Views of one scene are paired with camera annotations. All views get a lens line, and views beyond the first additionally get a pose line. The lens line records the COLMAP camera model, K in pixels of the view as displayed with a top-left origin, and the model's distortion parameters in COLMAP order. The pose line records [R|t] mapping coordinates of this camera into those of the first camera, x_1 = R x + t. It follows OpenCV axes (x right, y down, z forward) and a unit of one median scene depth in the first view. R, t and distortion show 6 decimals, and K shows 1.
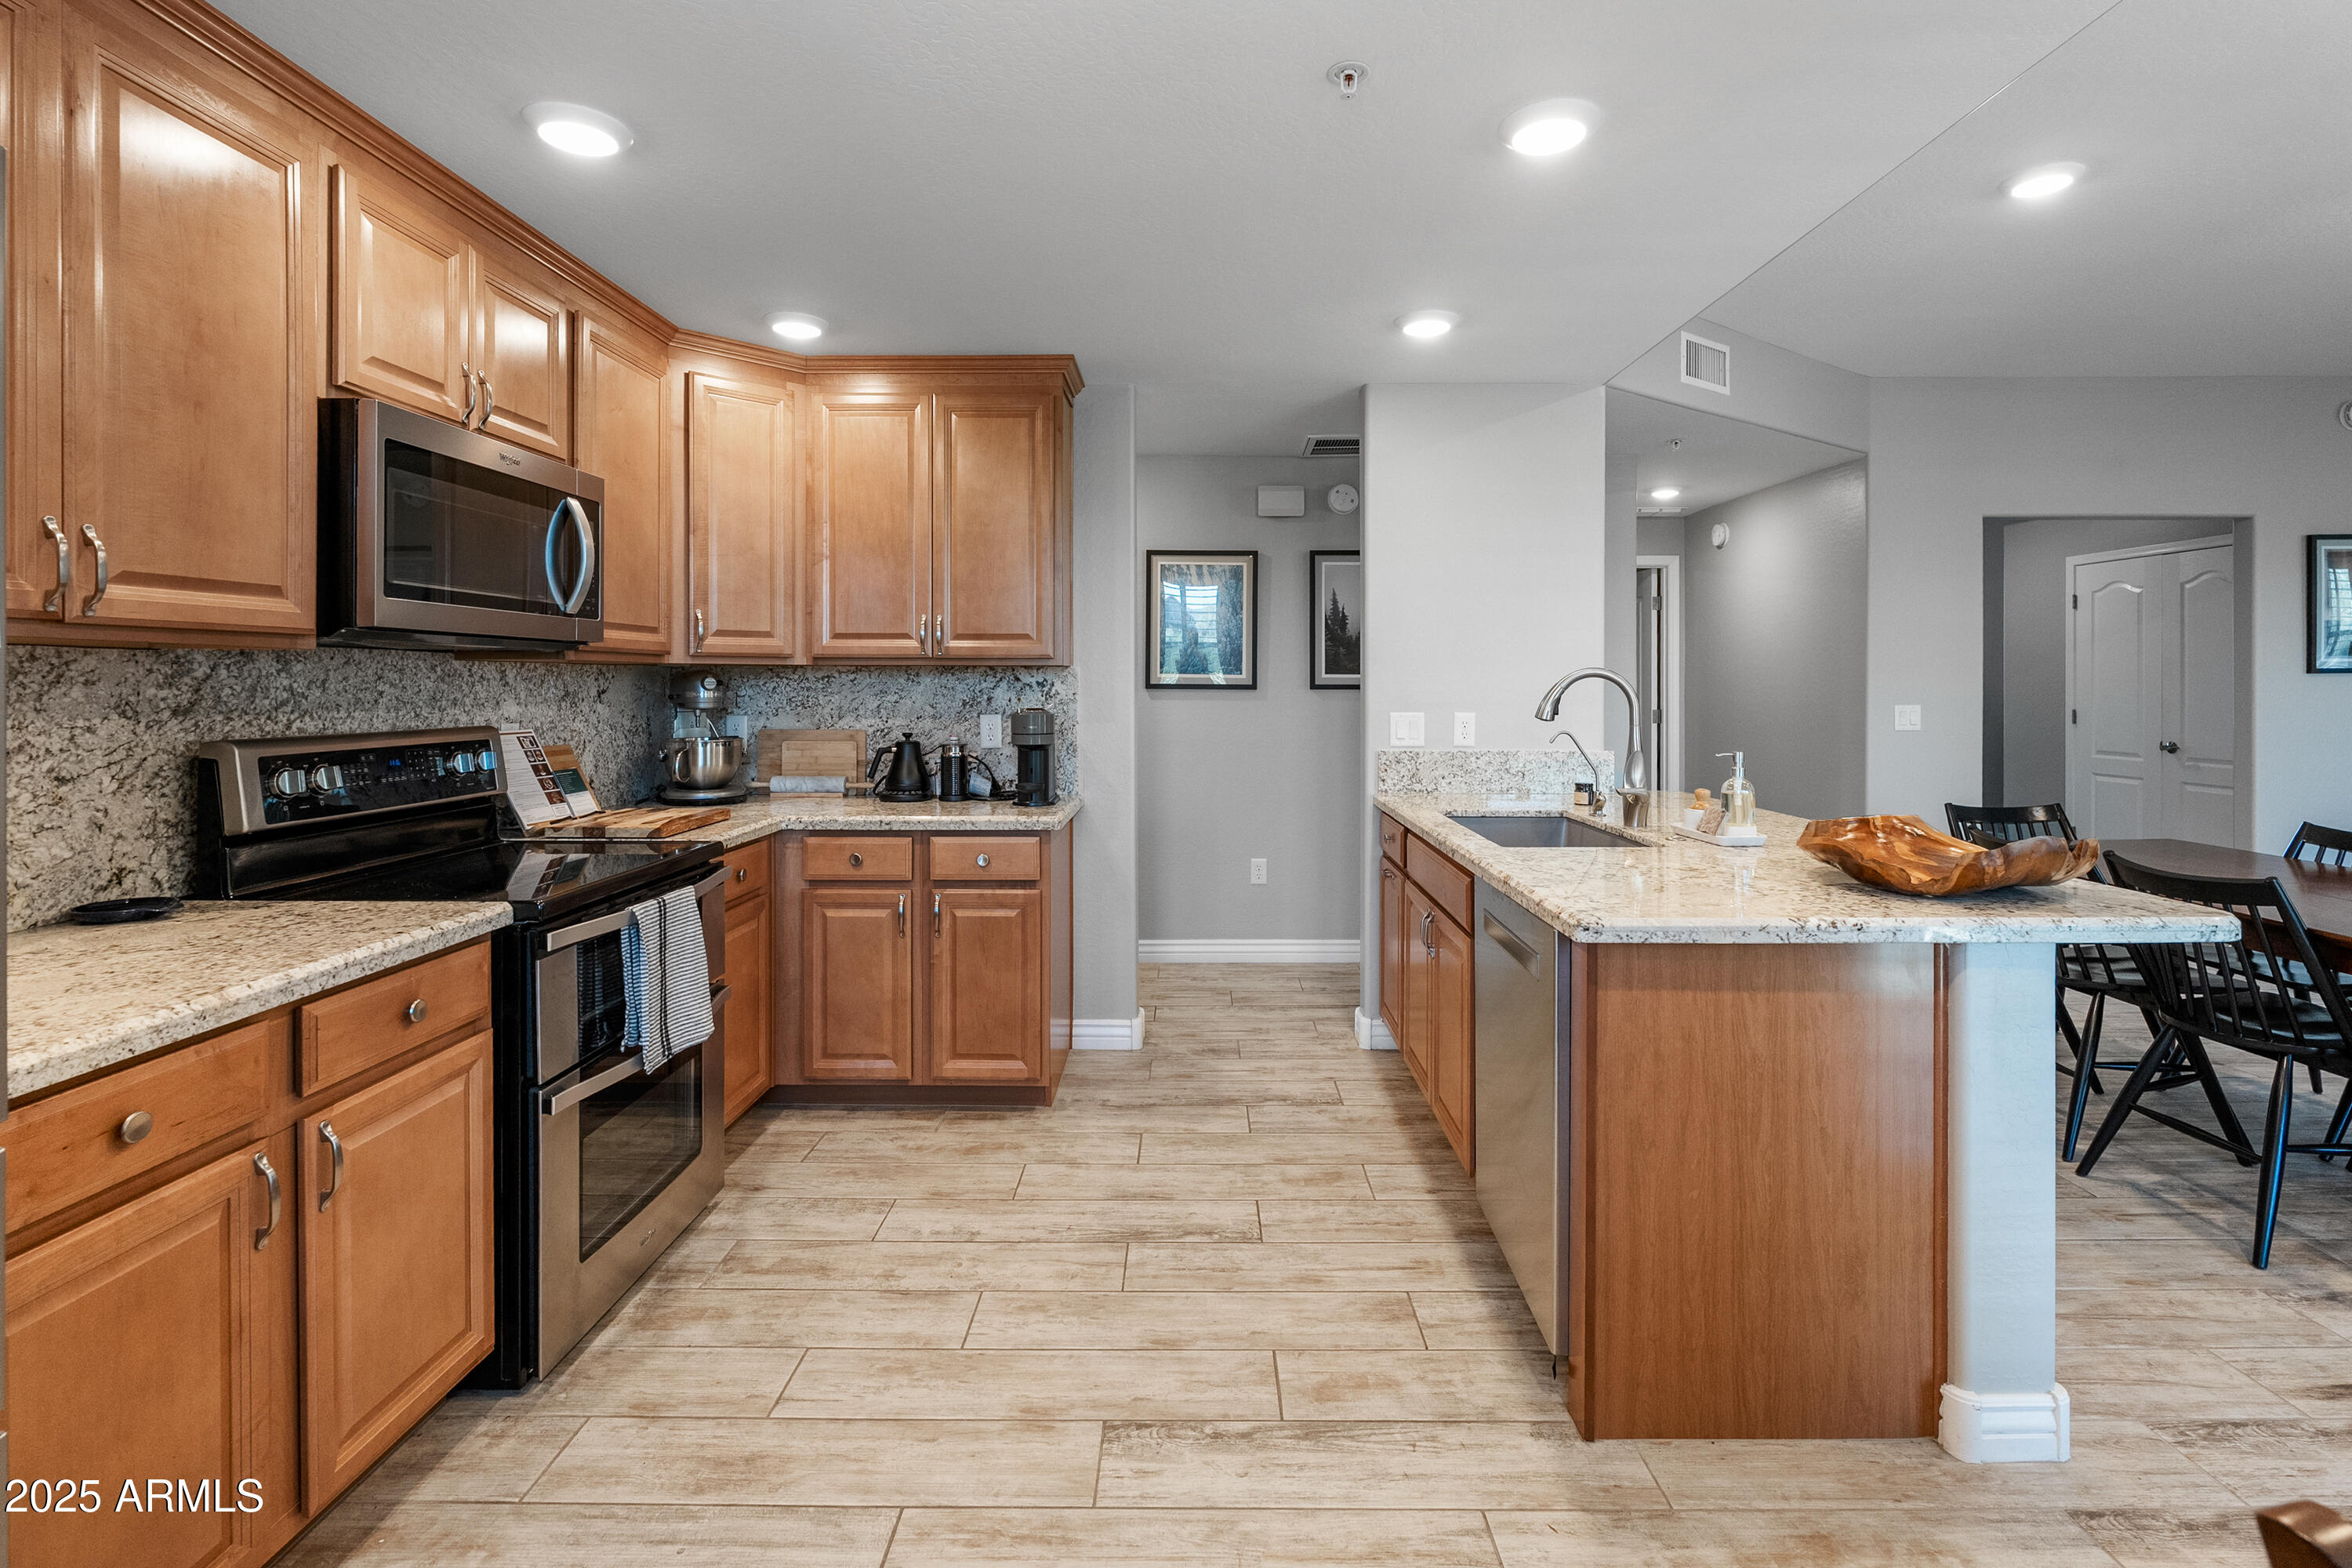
lens RADIAL K [[1092.9, 0, 1188.1], [0, 1092.9, 780.3], [0, 0, 1]] dist [-0.000805, -0.000247]
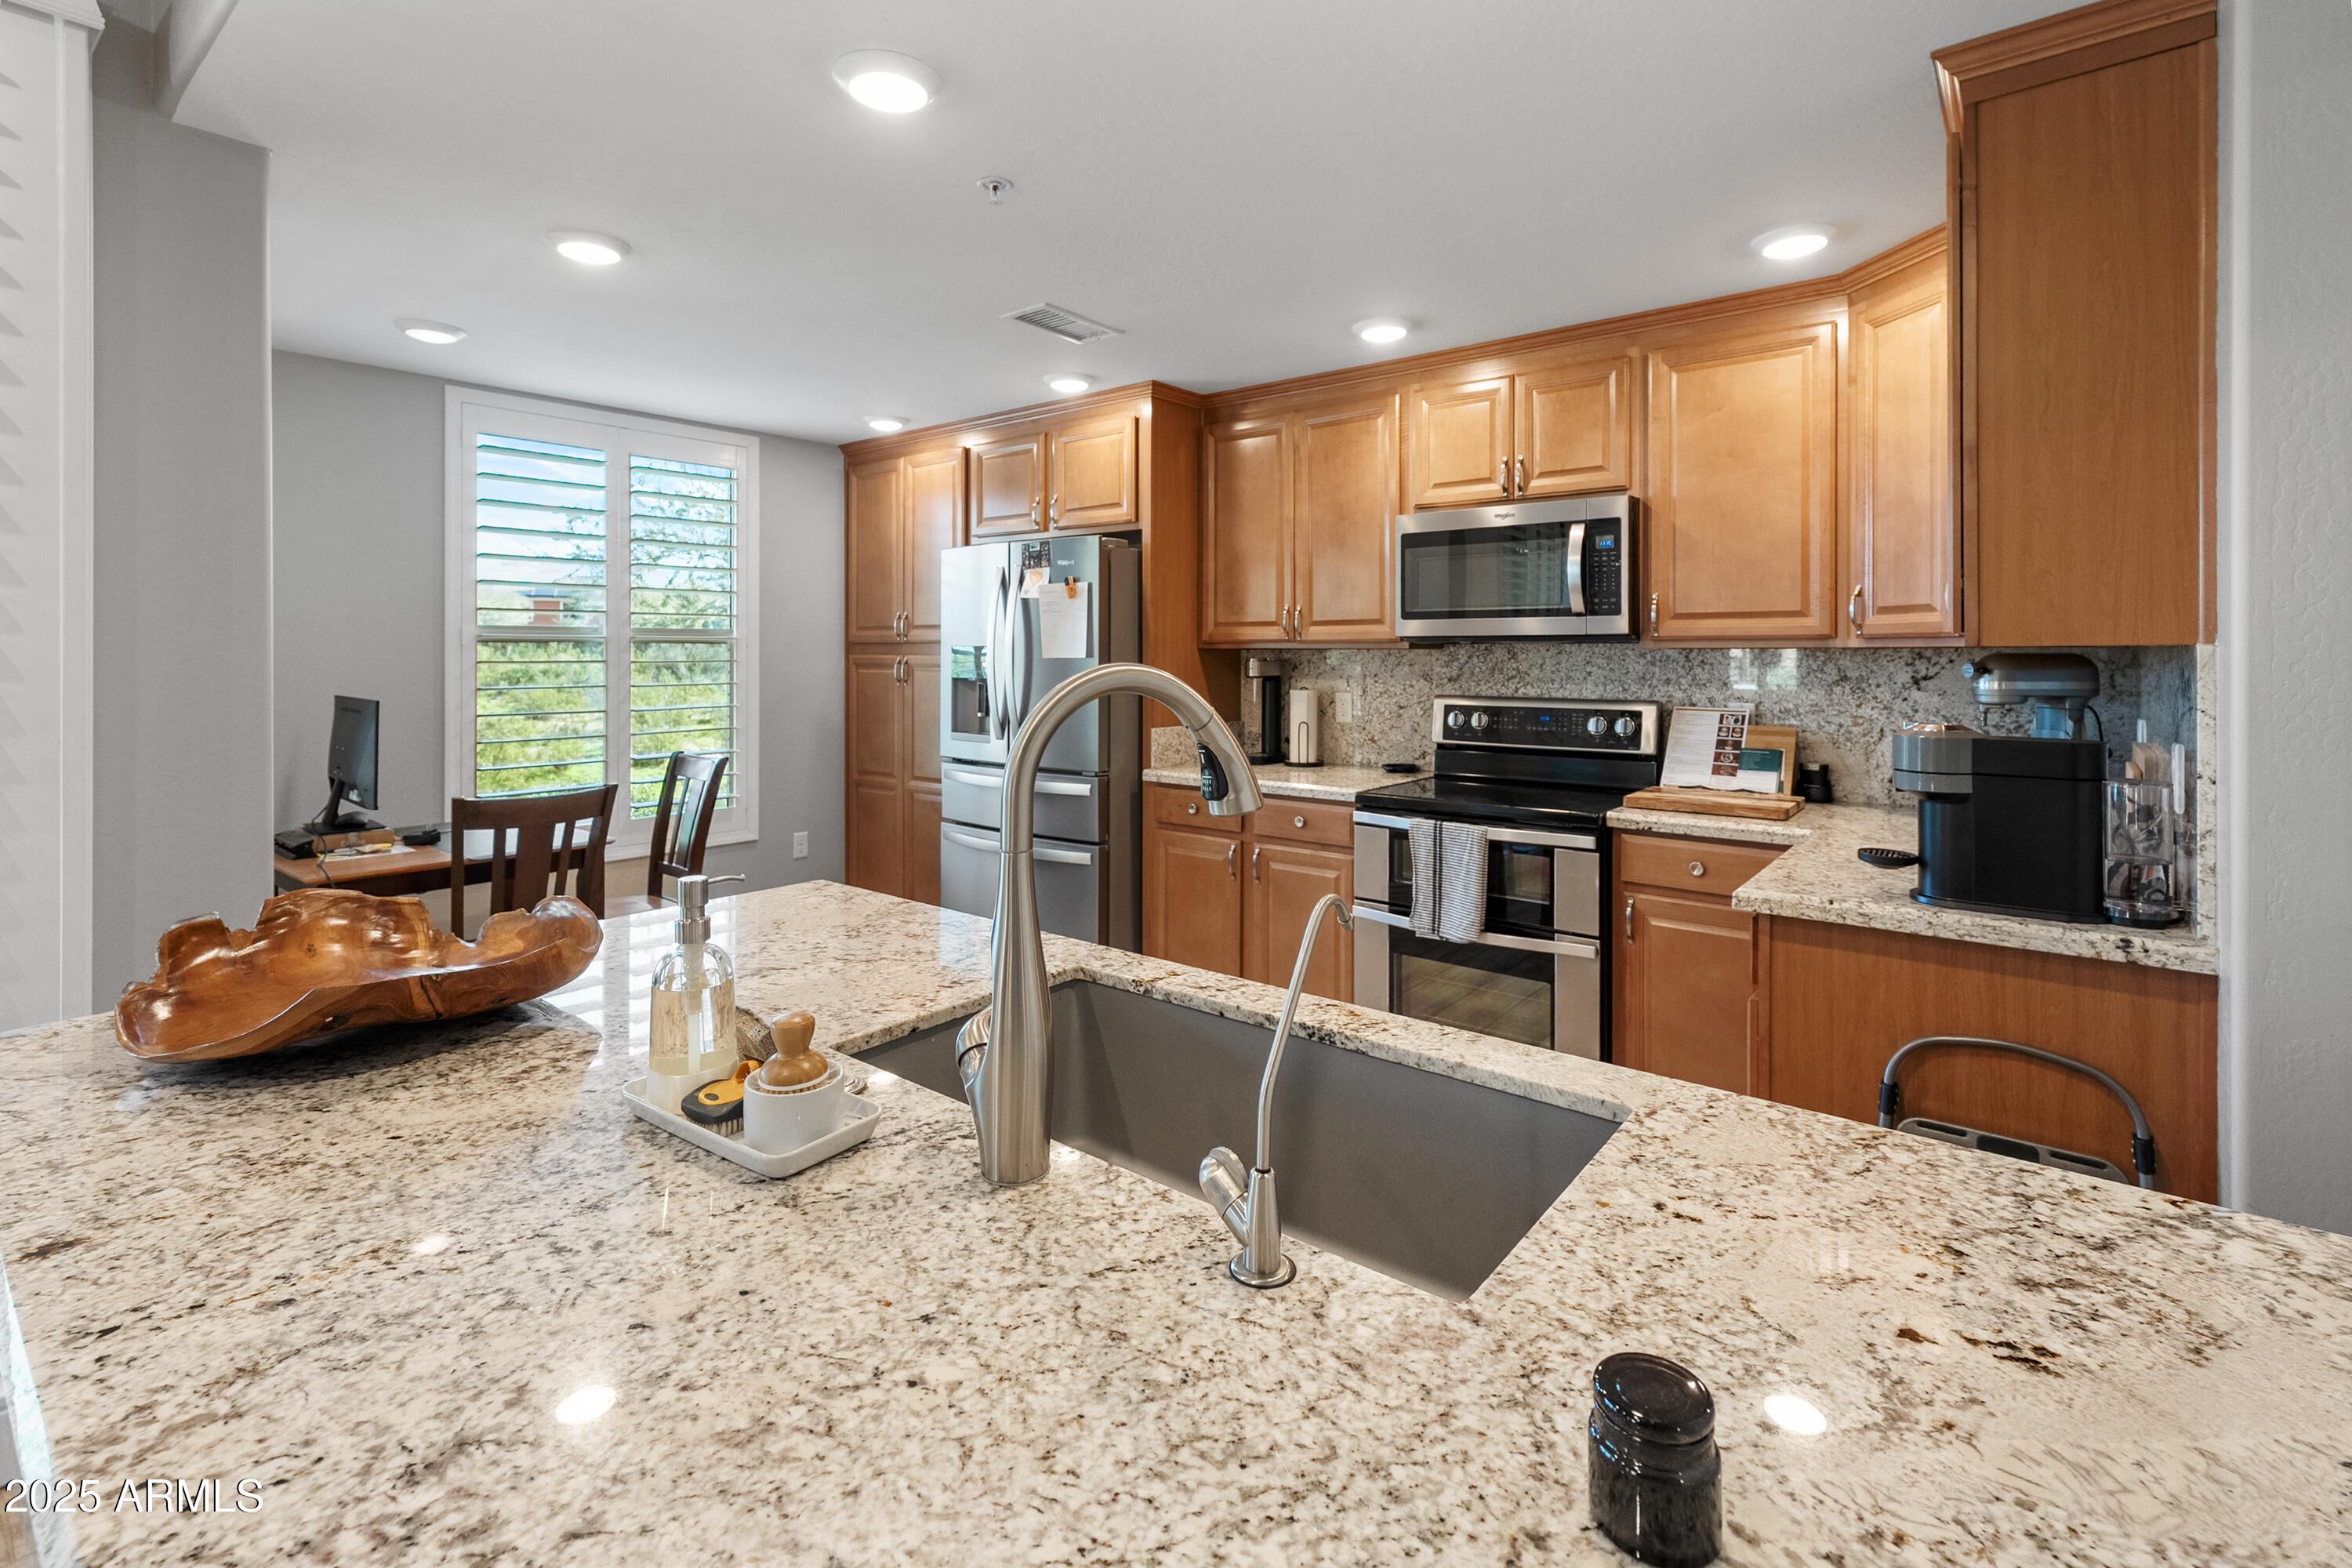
lens RADIAL K [[1092.9, 0, 1188.1], [0, 1092.9, 780.3], [0, 0, 1]] dist [-0.000805, -0.000247]
pose [[-0.620333, 0.092661, -0.778846, 0.772293], [-0.068034, 0.982898, 0.171125, -0.155389], [0.781382, 0.159142, -0.603420, 1.513820]]
